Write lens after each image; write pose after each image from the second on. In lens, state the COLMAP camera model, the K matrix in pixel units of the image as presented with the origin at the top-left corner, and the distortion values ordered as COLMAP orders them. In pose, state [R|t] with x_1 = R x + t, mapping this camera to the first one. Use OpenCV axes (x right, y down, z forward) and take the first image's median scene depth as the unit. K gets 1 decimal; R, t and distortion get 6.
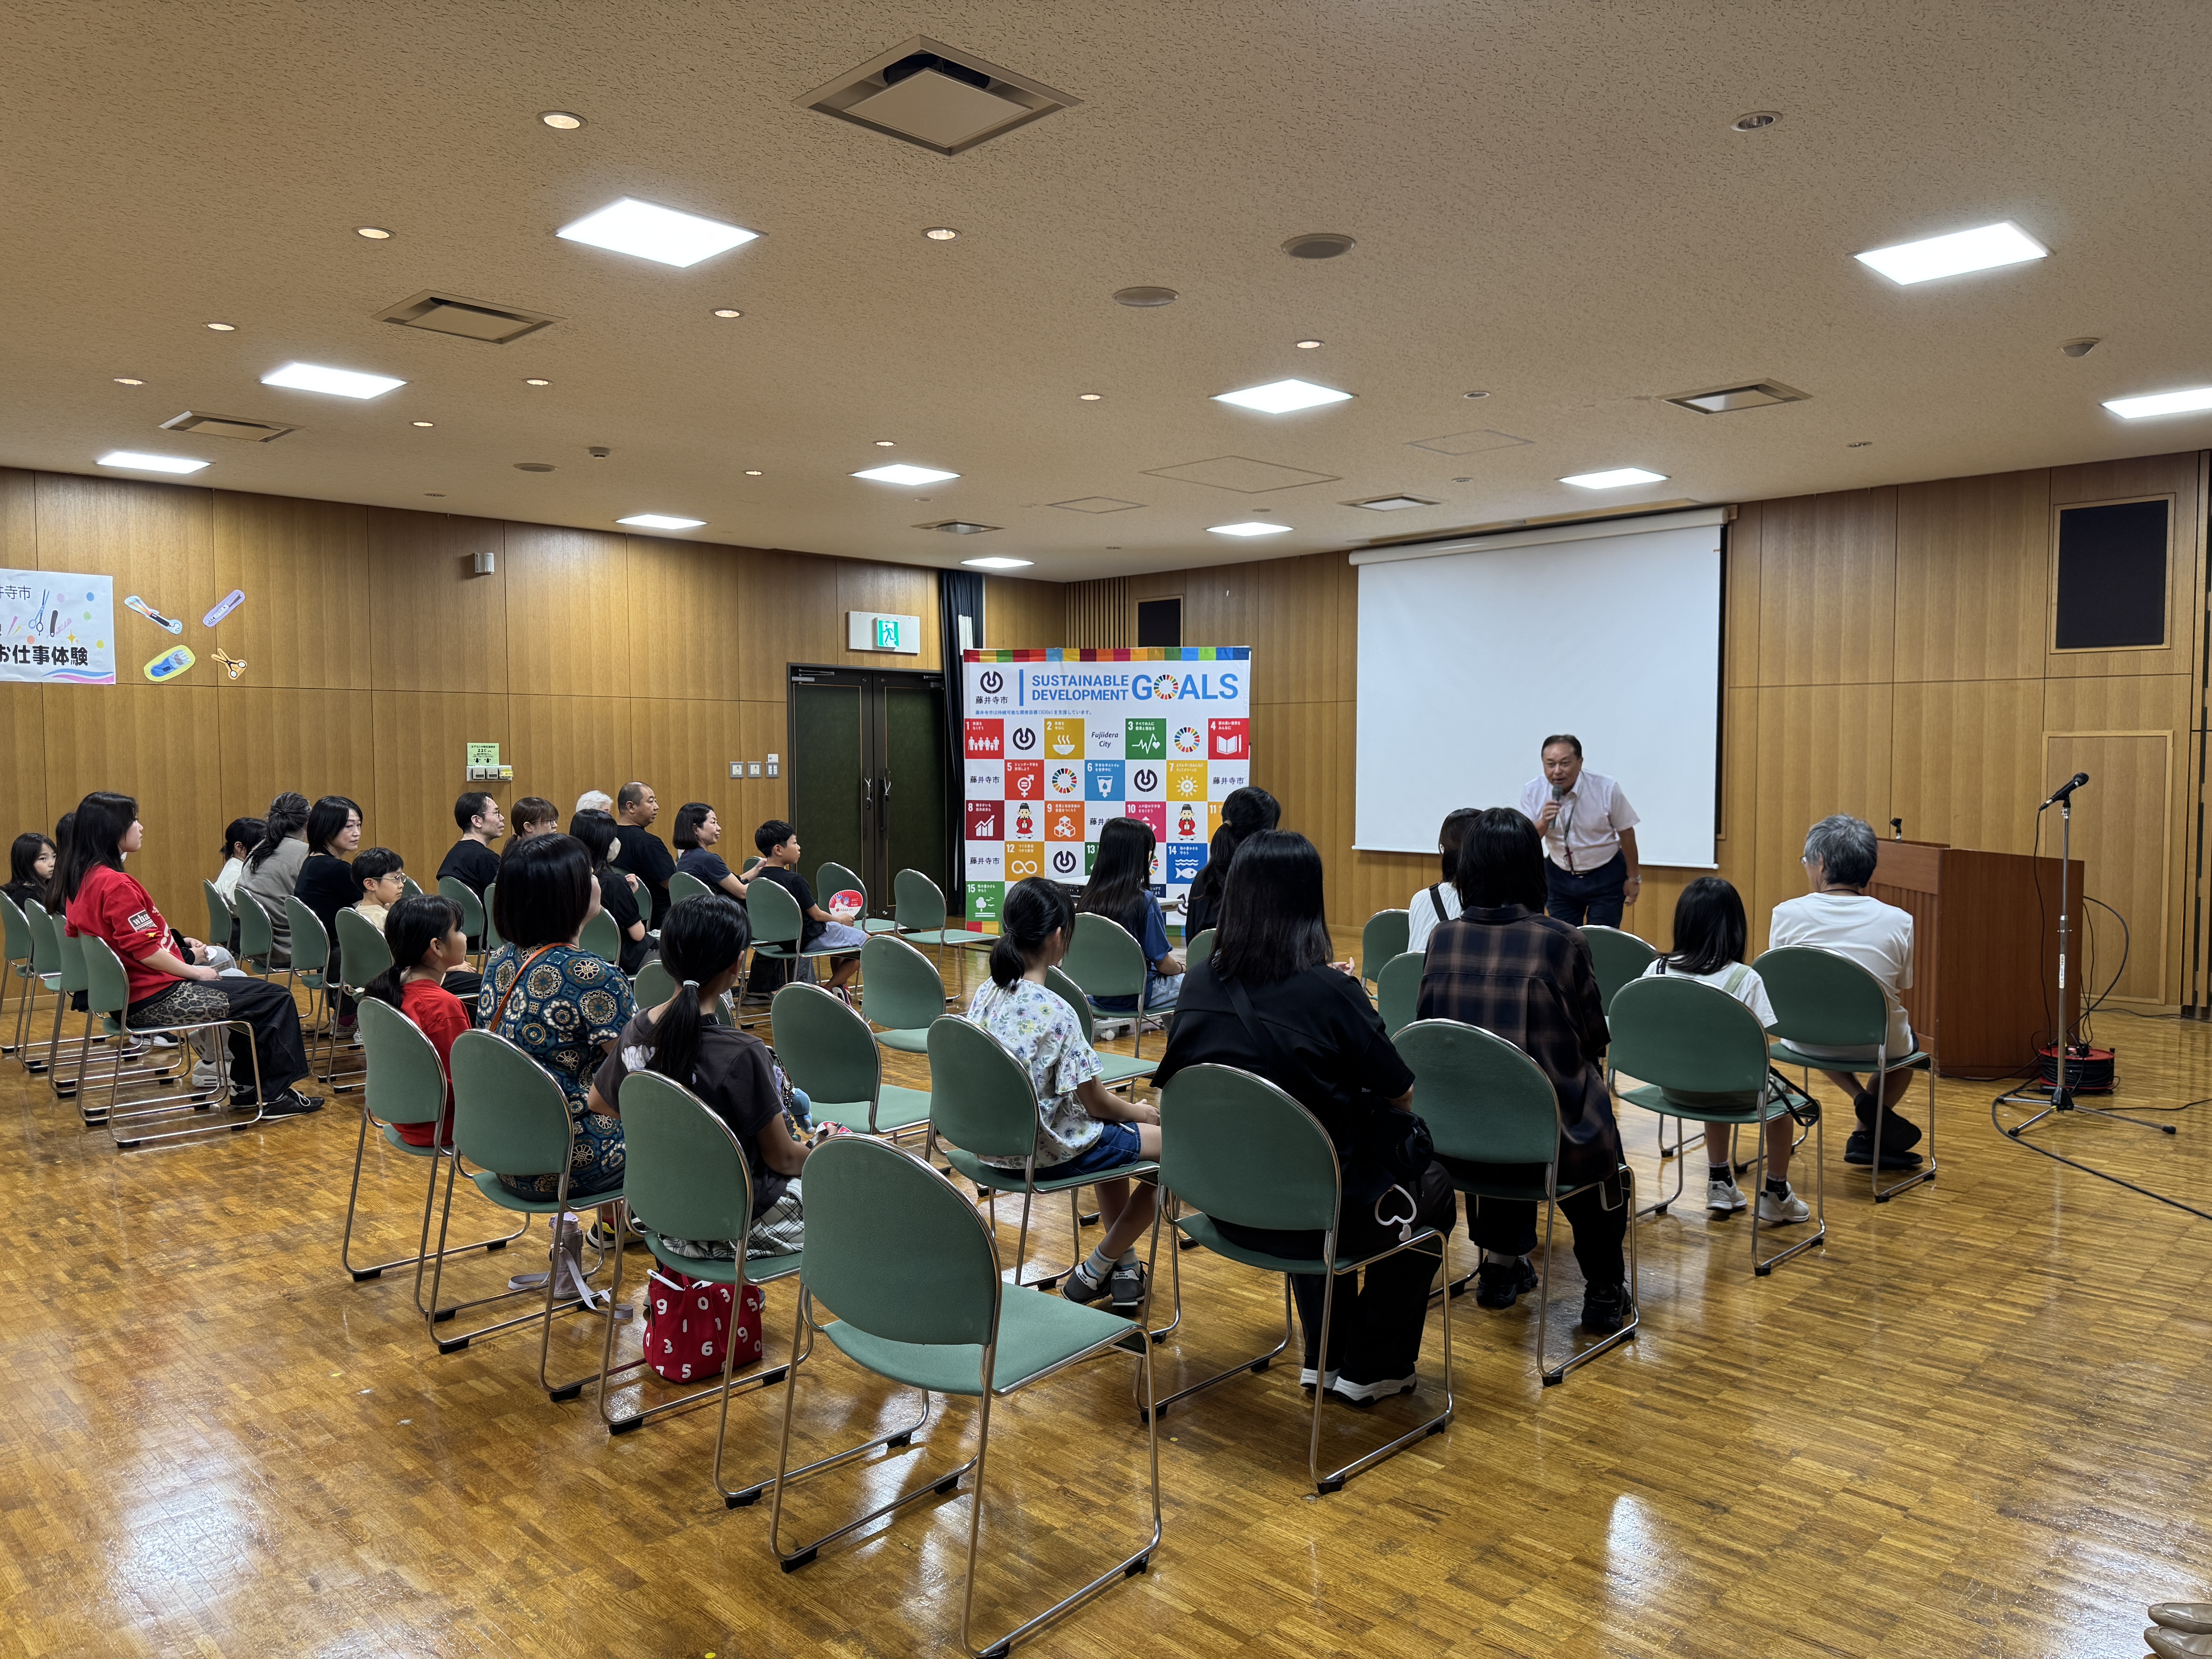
lens RADIAL K [[1585.8, 0, 1091.6], [0, 1585.8, 840.5], [0, 0, 1]] dist [0.076598, -0.030466]
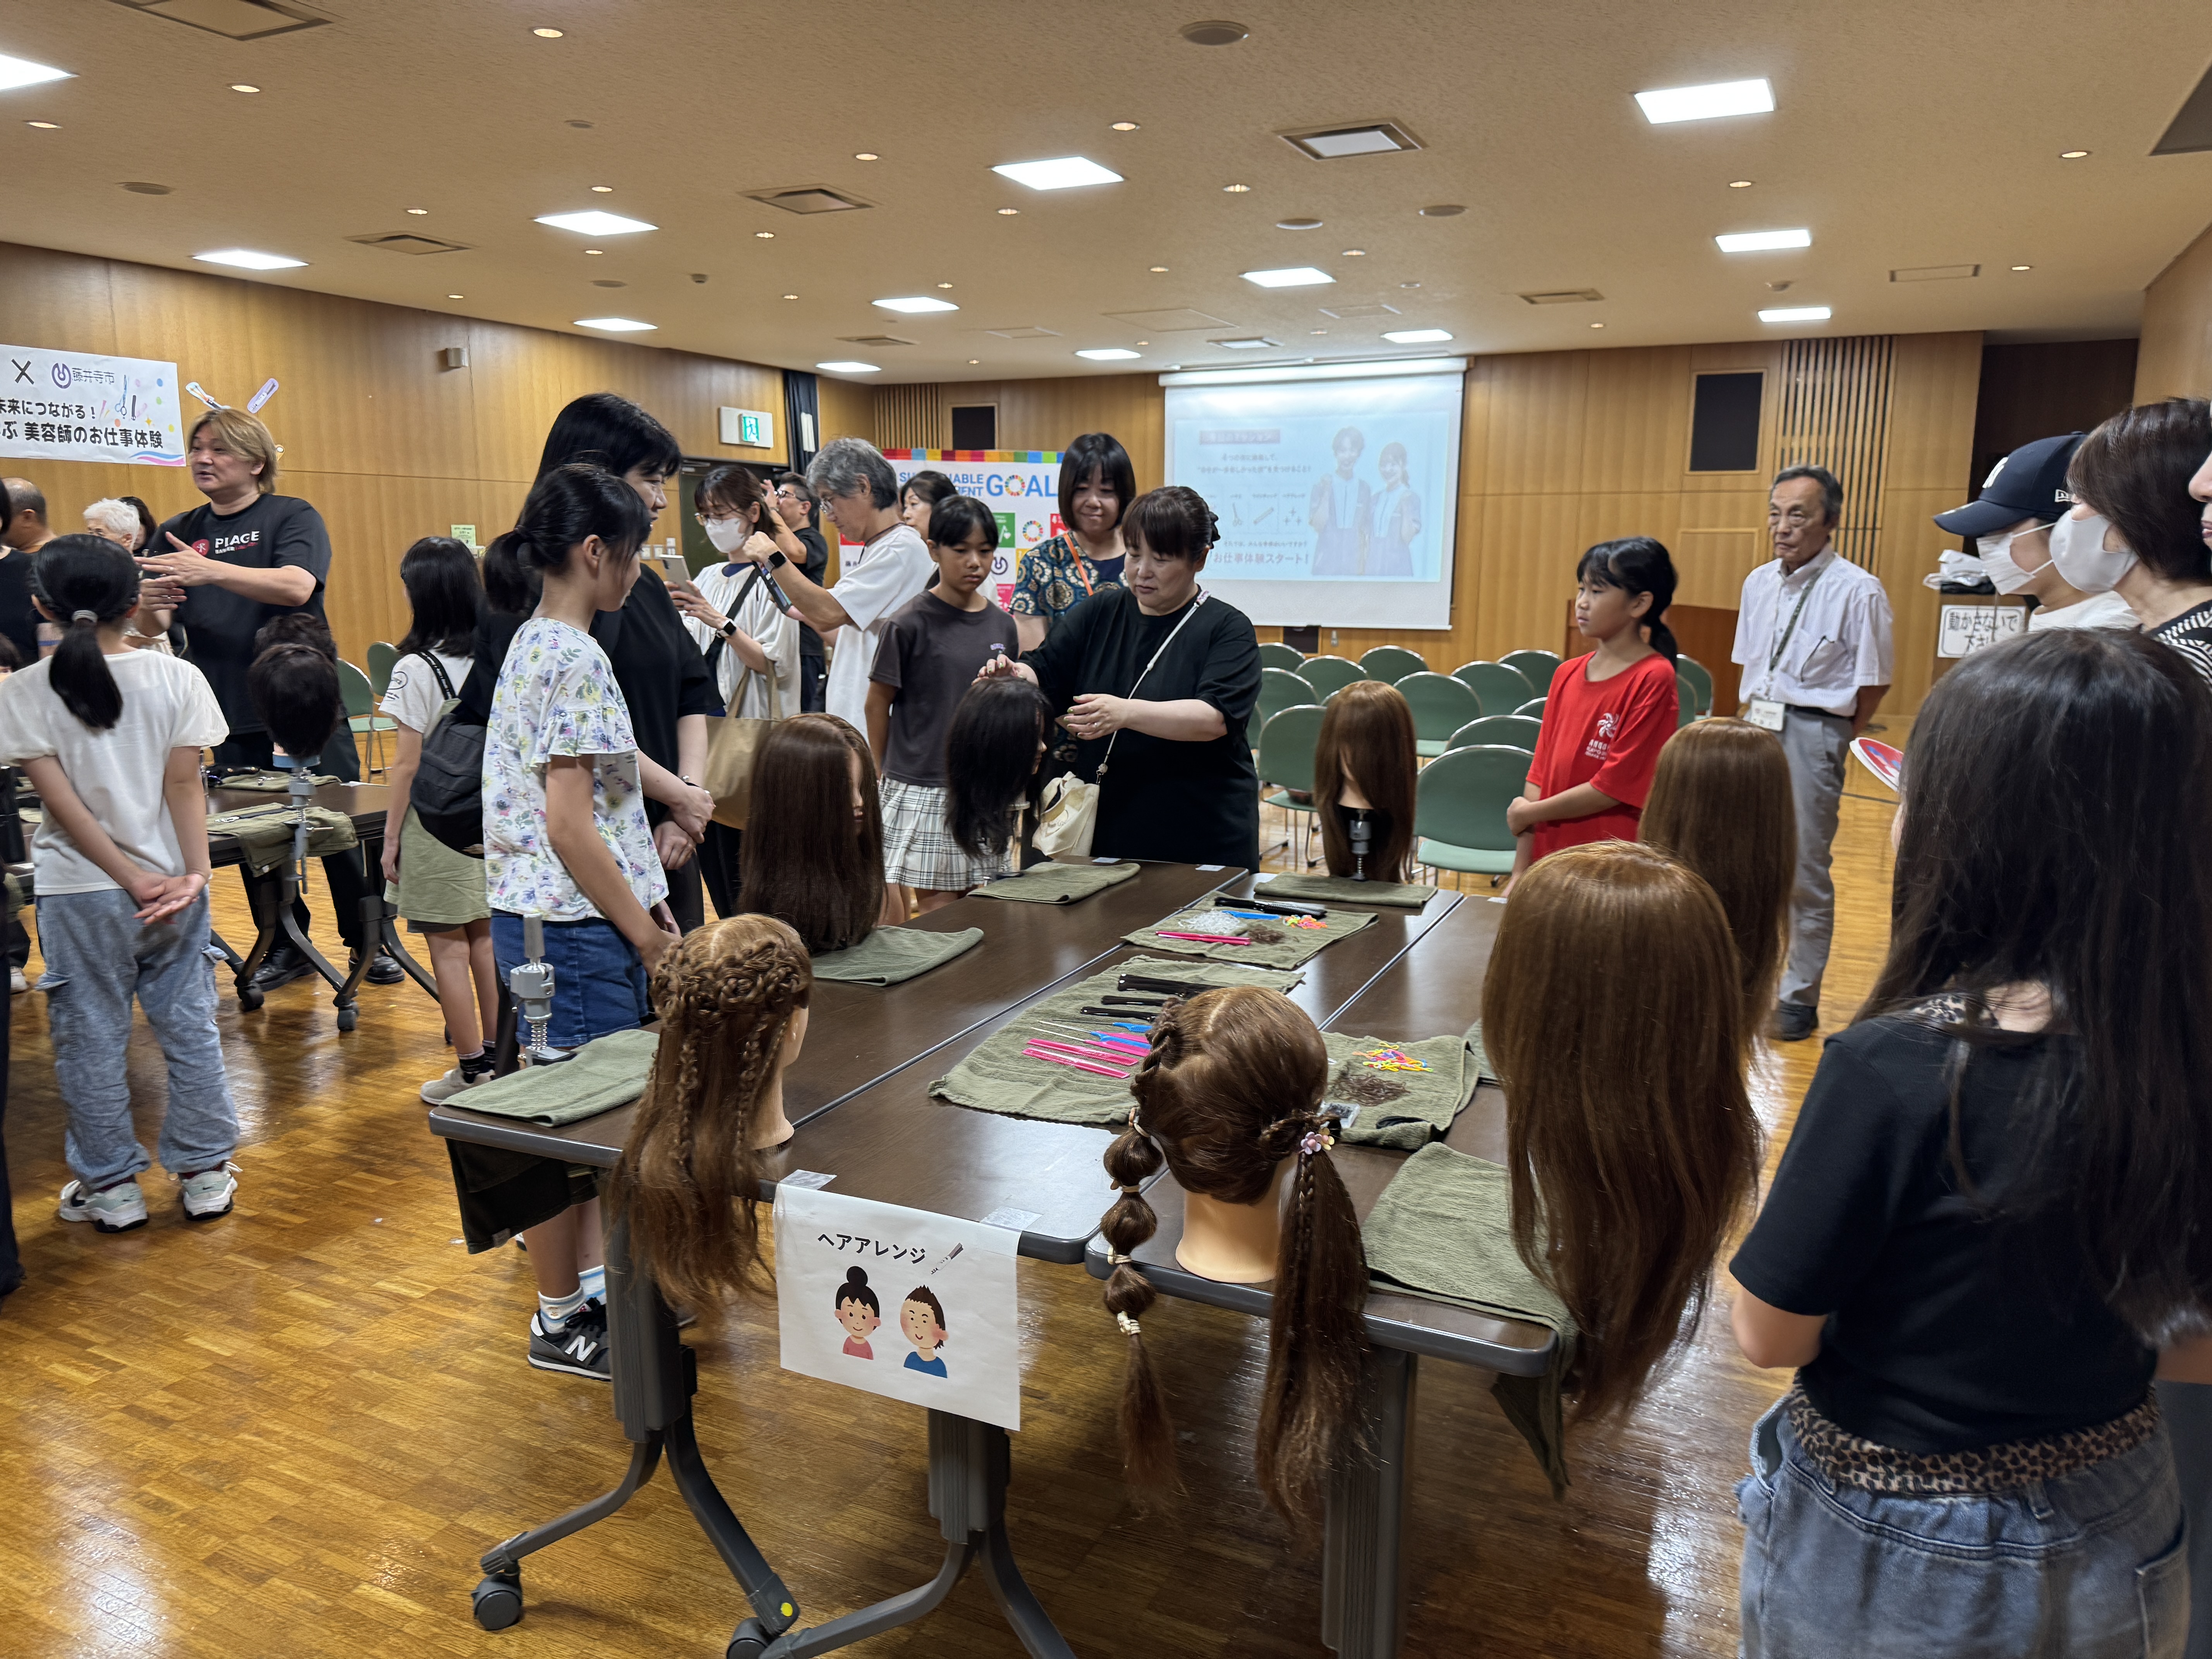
lens RADIAL K [[1585.8, 0, 1113.7], [0, 1585.8, 830.5], [0, 0, 1]] dist [0.076598, -0.030466]
pose [[0.947814, -0.051382, 0.314656, -0.351675], [0.012126, 0.992024, 0.125465, 0.014233], [-0.318593, -0.115102, 0.940877, -0.222388]]
